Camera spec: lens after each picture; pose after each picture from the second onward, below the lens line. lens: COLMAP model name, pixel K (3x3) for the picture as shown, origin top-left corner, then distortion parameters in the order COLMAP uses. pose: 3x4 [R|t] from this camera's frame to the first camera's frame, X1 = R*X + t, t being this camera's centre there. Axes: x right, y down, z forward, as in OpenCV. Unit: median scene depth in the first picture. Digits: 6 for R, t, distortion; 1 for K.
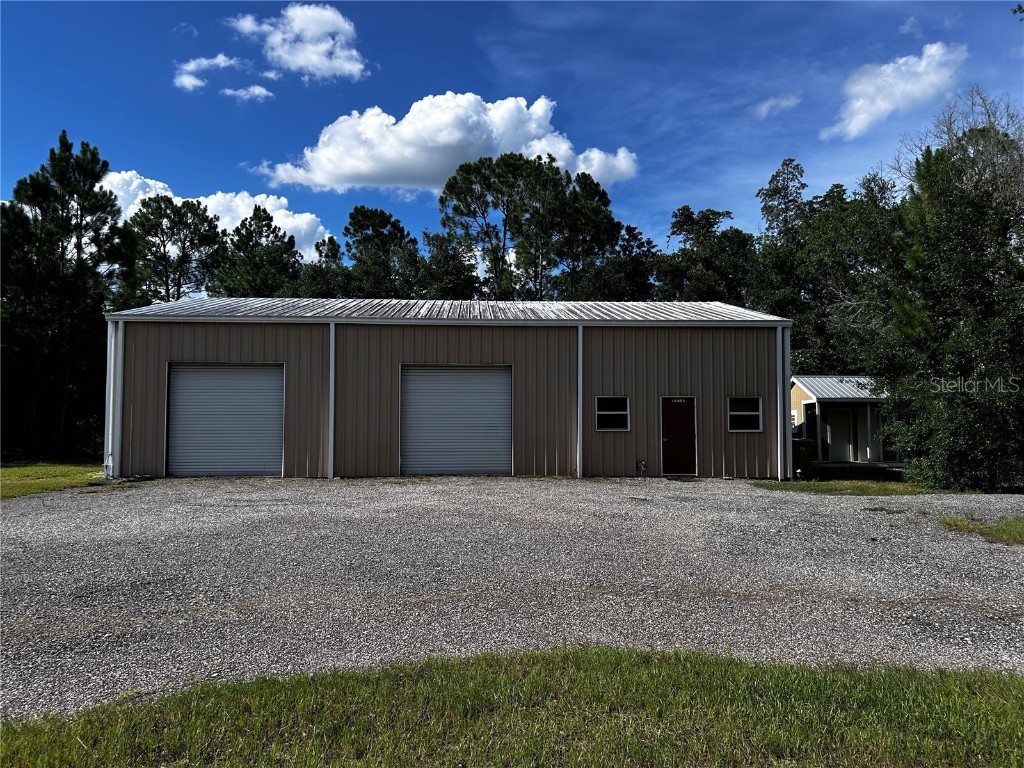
lens RADIAL K [[770.2, 0, 510.8], [0, 770.2, 388.9], [0, 0, 1]] dist [0.040277, -0.051210]
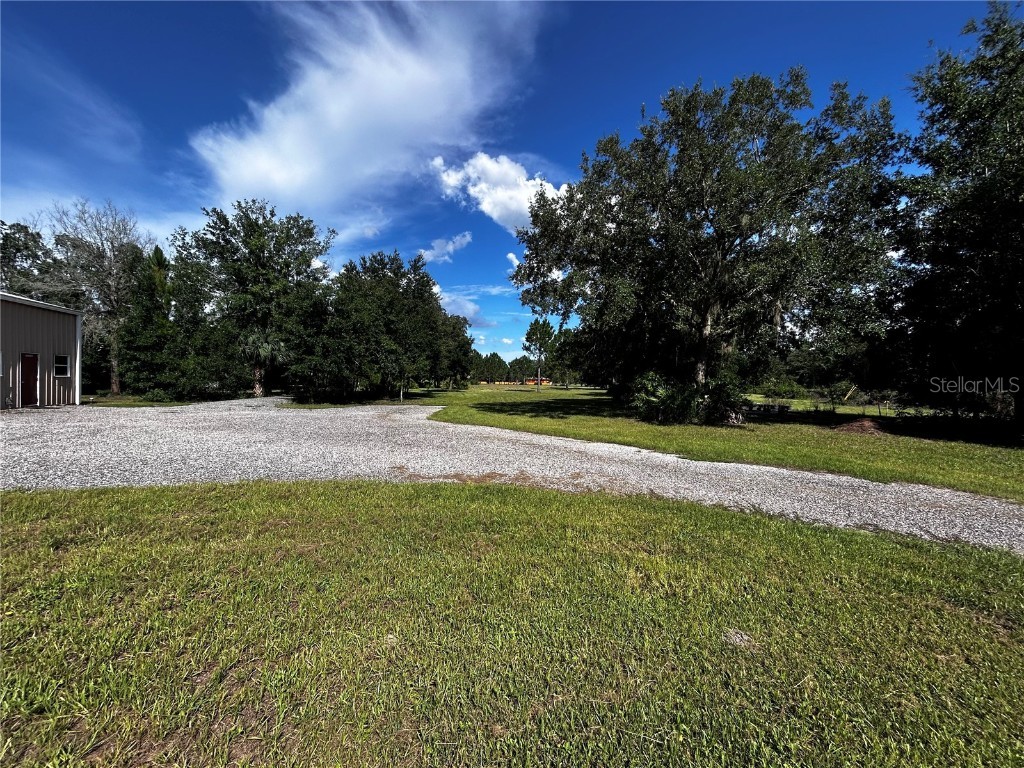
lens RADIAL K [[417.1, 0, 512.0], [0, 417.1, 384.0], [0, 0, 1]] dist [0.016028, 0.000223]
pose [[-0.279867, -0.014323, 0.959932, -0.826827], [-0.064113, 0.997935, -0.003802, 0.013157], [-0.957896, -0.062609, -0.280208, 0.338104]]
